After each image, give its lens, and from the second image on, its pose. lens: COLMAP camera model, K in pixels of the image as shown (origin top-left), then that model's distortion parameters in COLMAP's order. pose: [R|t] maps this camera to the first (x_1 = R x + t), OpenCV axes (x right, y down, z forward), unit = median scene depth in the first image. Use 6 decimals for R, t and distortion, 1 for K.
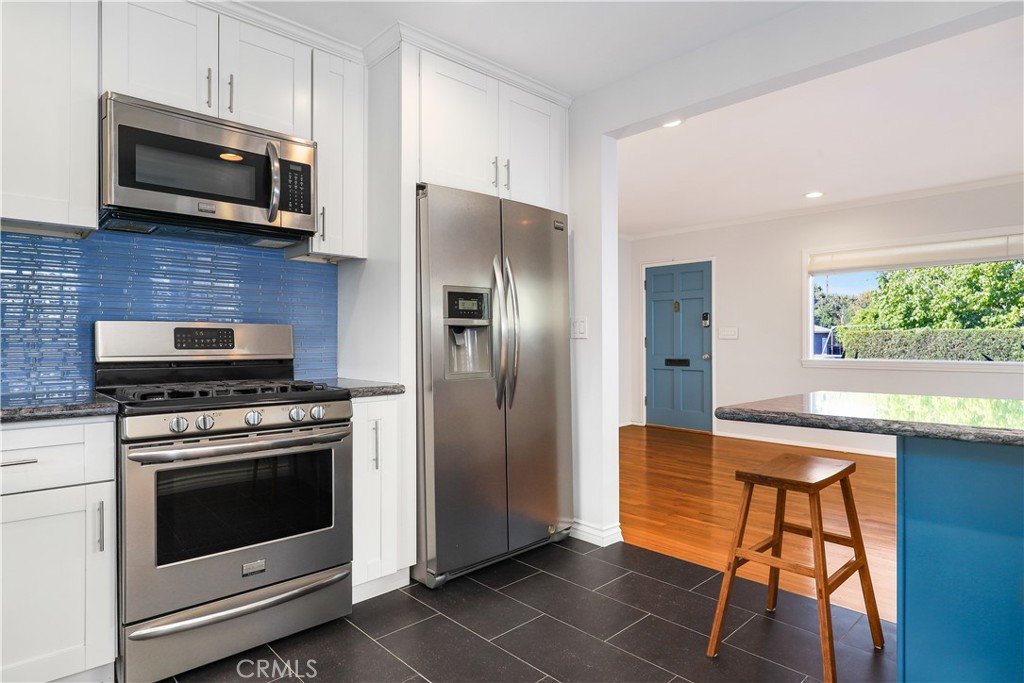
lens RADIAL K [[562.3, 0, 510.1], [0, 562.3, 338.9], [0, 0, 1]] dist [-0.014316, -0.001387]
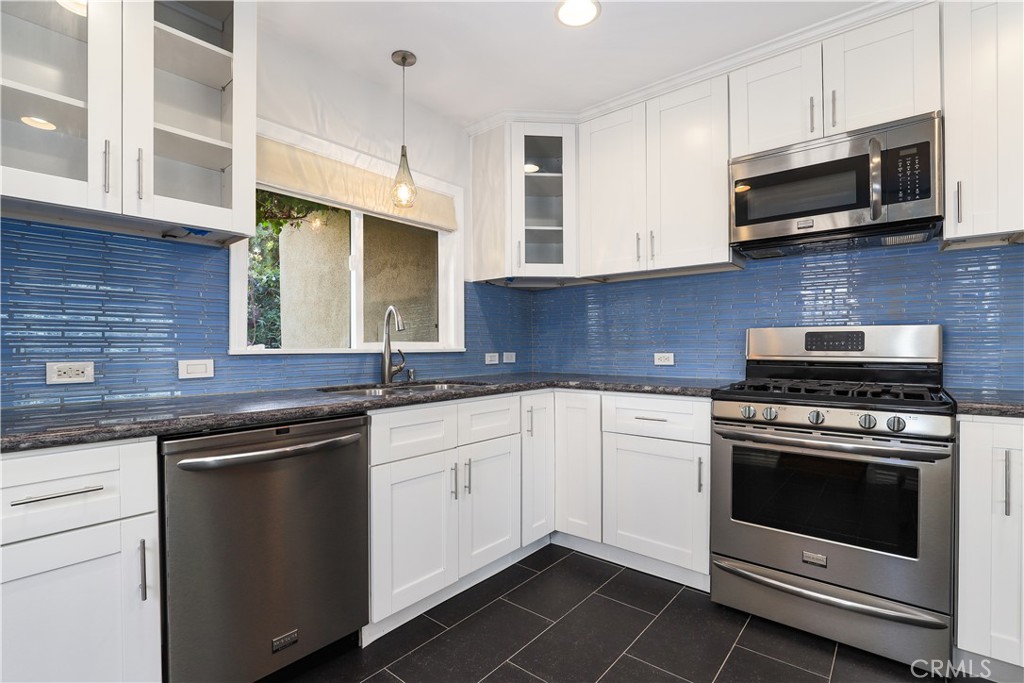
lens RADIAL K [[473.3, 0, 514.1], [0, 473.3, 345.6], [0, 0, 1]] dist [-0.017675, 0.000791]
pose [[0.133769, 0.000074, -0.991012, 0.294308], [0.008023, 0.999967, 0.001157, 0.001821], [0.990980, -0.008105, 0.133764, 0.281095]]
